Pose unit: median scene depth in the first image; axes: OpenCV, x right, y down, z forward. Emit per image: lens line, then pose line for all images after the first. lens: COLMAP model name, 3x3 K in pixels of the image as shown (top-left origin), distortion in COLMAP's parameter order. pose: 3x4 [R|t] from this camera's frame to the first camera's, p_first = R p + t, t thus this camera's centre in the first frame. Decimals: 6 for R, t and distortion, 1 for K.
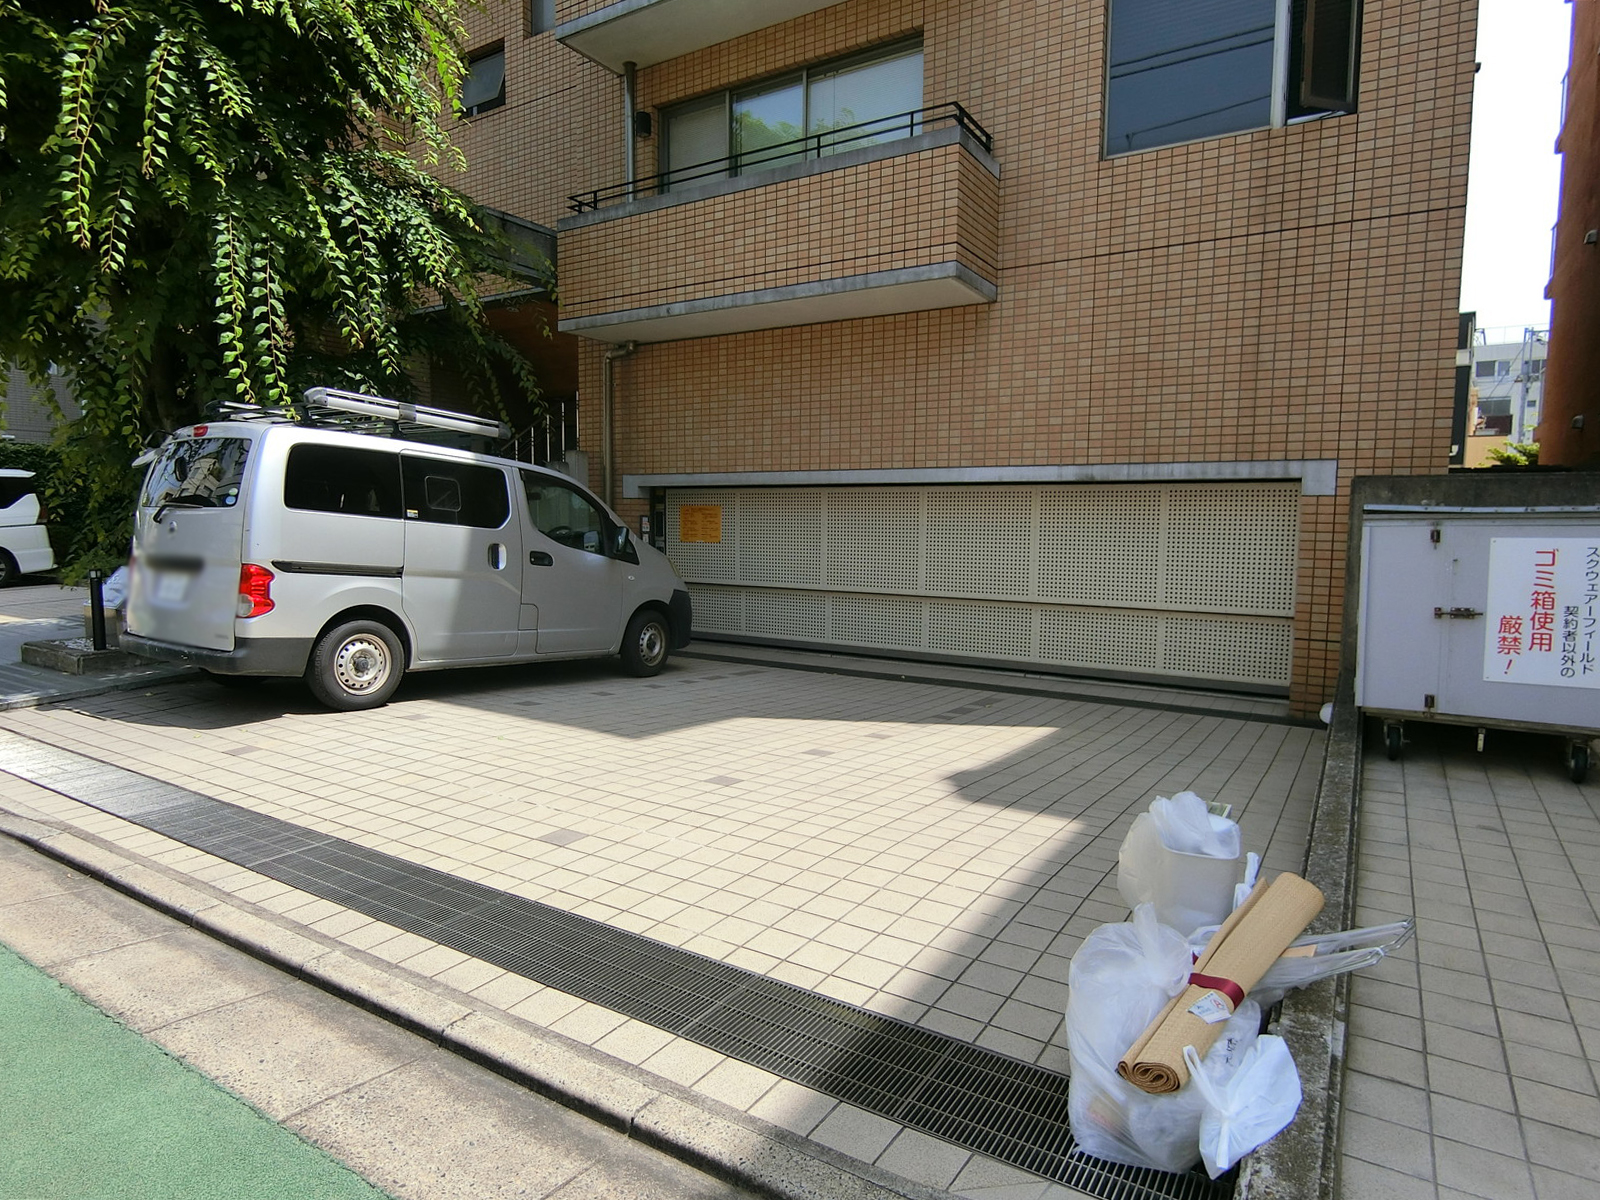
lens RADIAL K [[913.8, 0, 801.3], [0, 913.8, 607.5], [0, 0, 1]] dist [-0.012629, -0.001462]
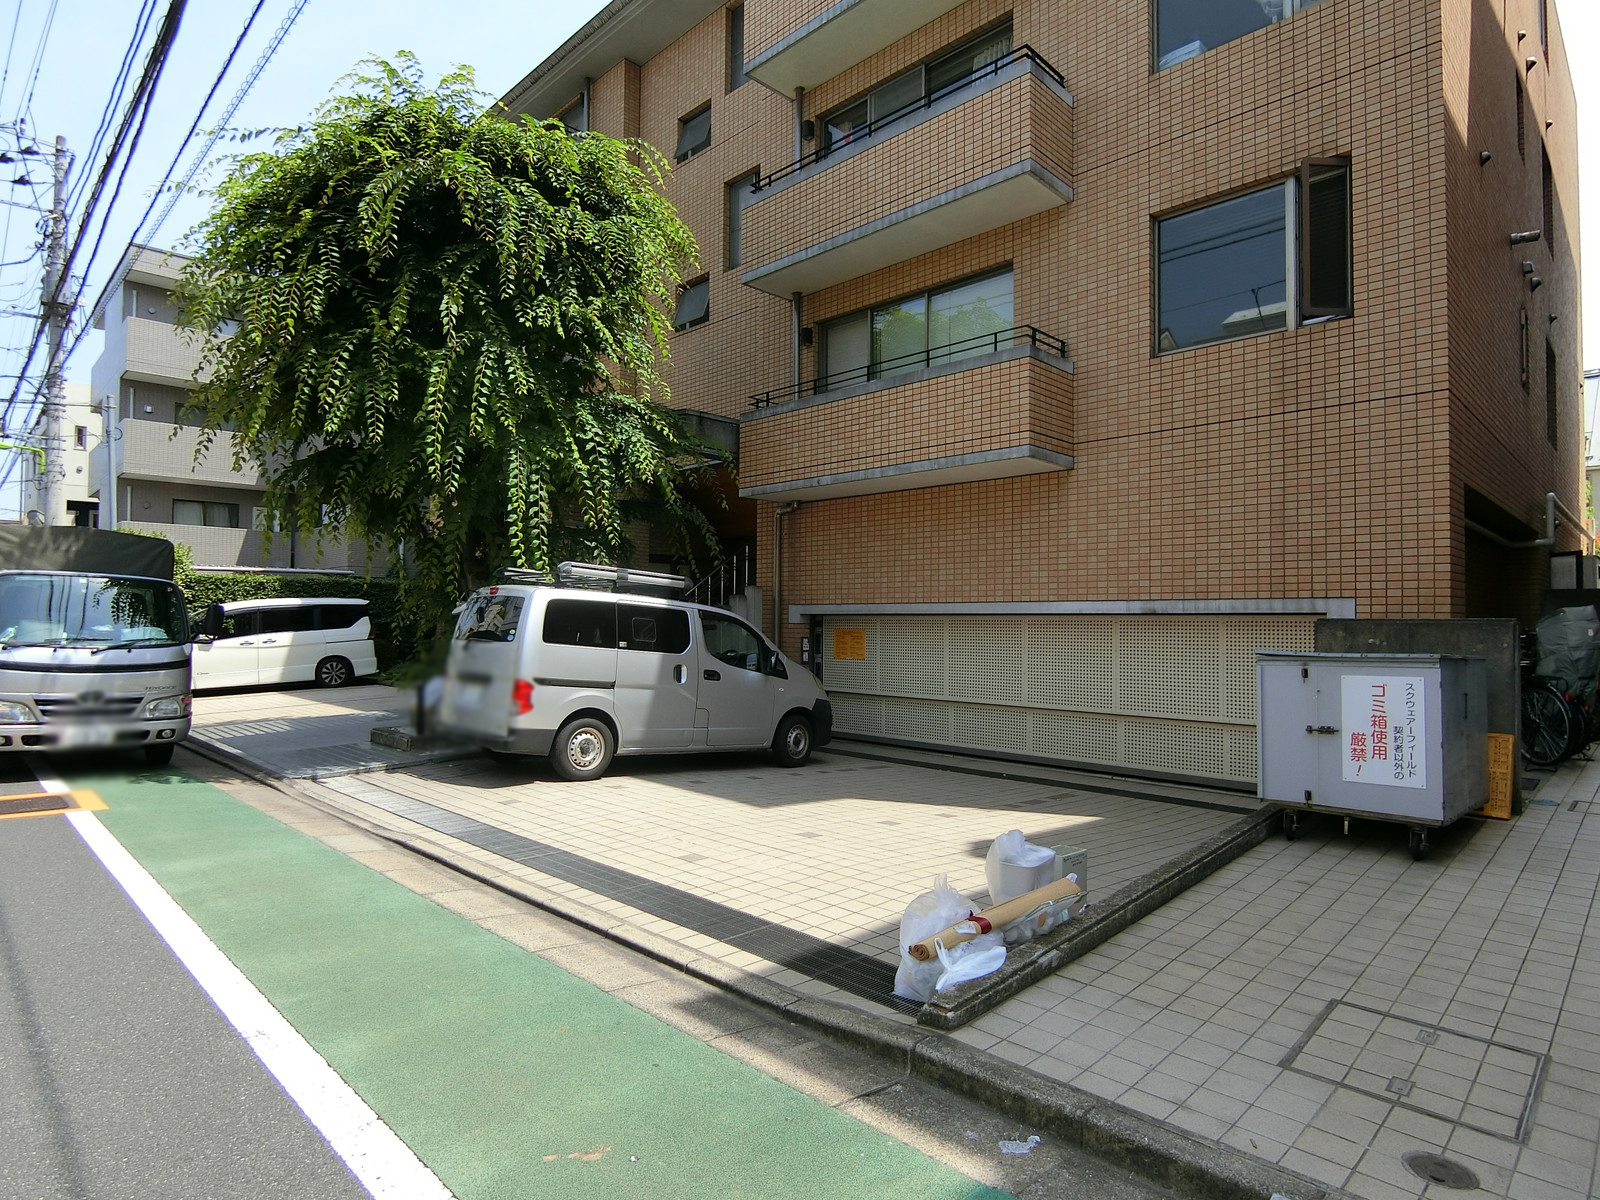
lens RADIAL K [[913.8, 0, 801.3], [0, 913.8, 607.5], [0, 0, 1]] dist [-0.012629, -0.001462]
pose [[0.973421, -0.006753, -0.228922, 0.167121], [-0.019019, 0.993729, -0.110187, -0.006865], [0.228231, 0.111612, 0.967188, -0.316452]]
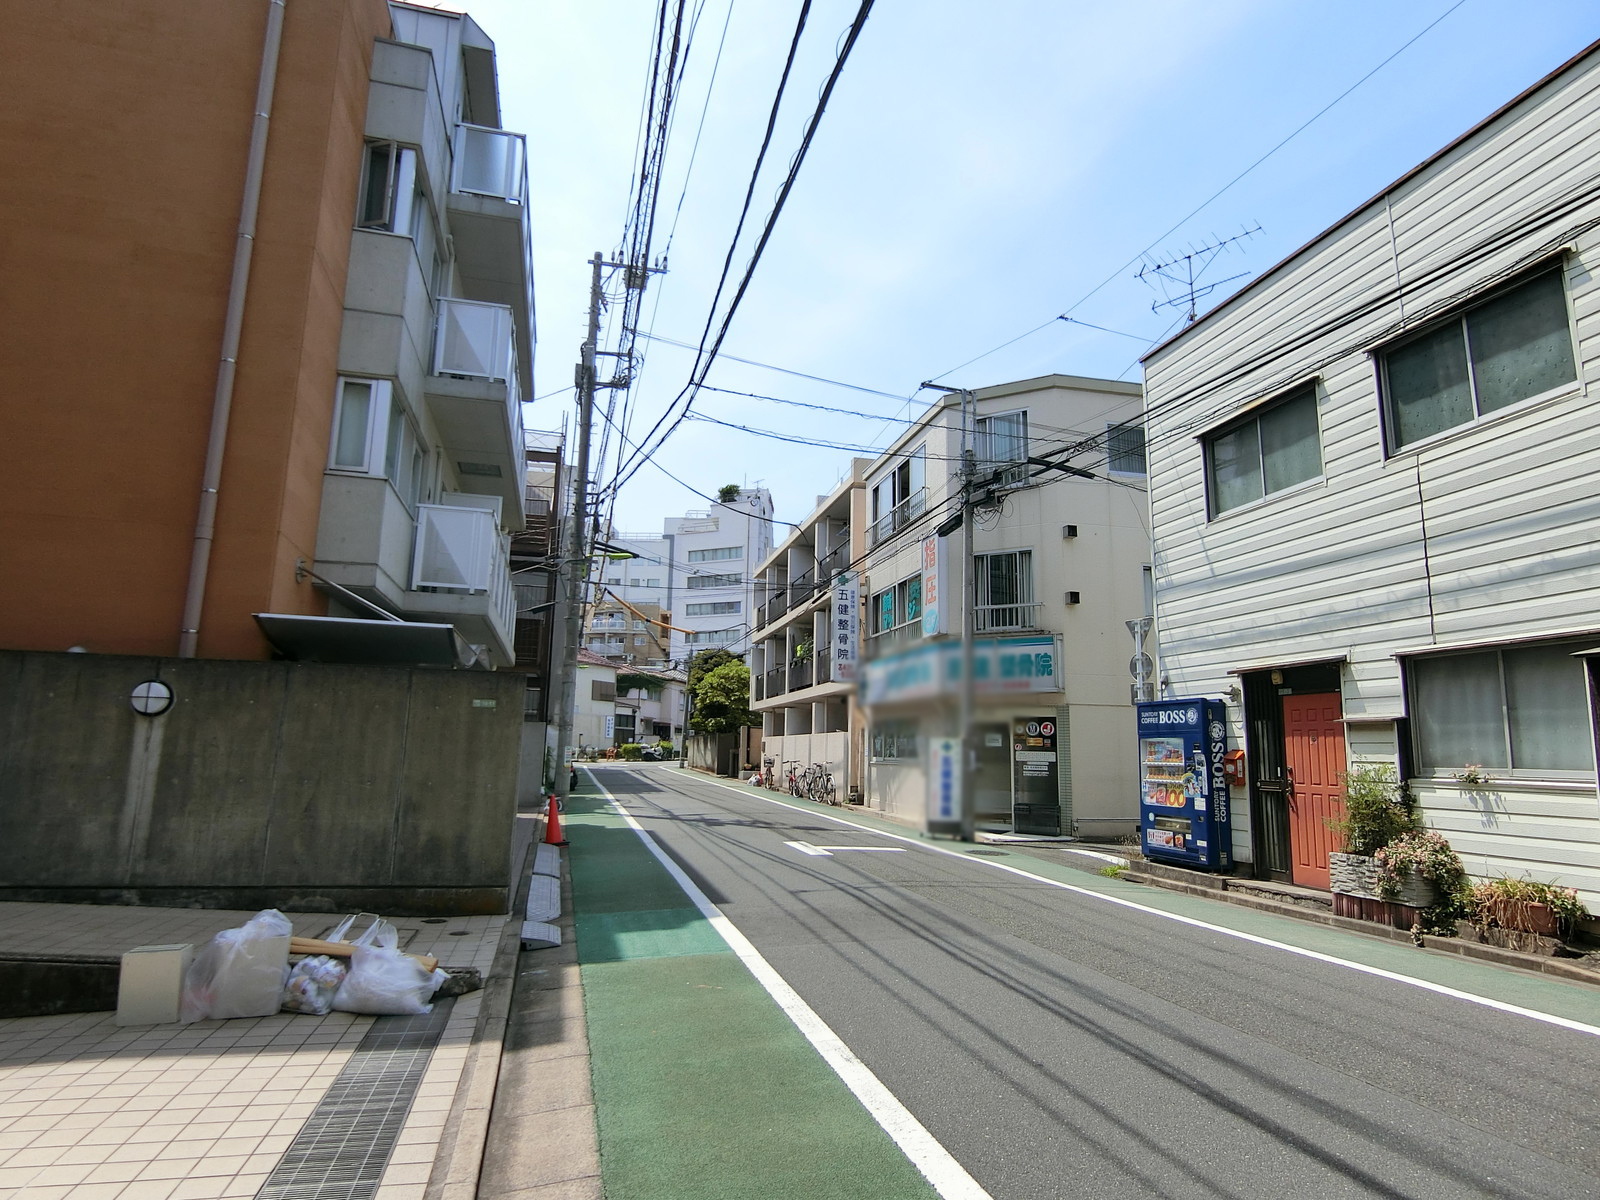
lens RADIAL K [[913.8, 0, 801.3], [0, 913.8, 607.5], [0, 0, 1]] dist [-0.012629, -0.001462]
pose [[-0.733274, 0.087320, 0.674303, -0.689523], [0.033588, 0.995160, -0.092344, -0.088617], [-0.679103, -0.045065, -0.732658, 0.648084]]
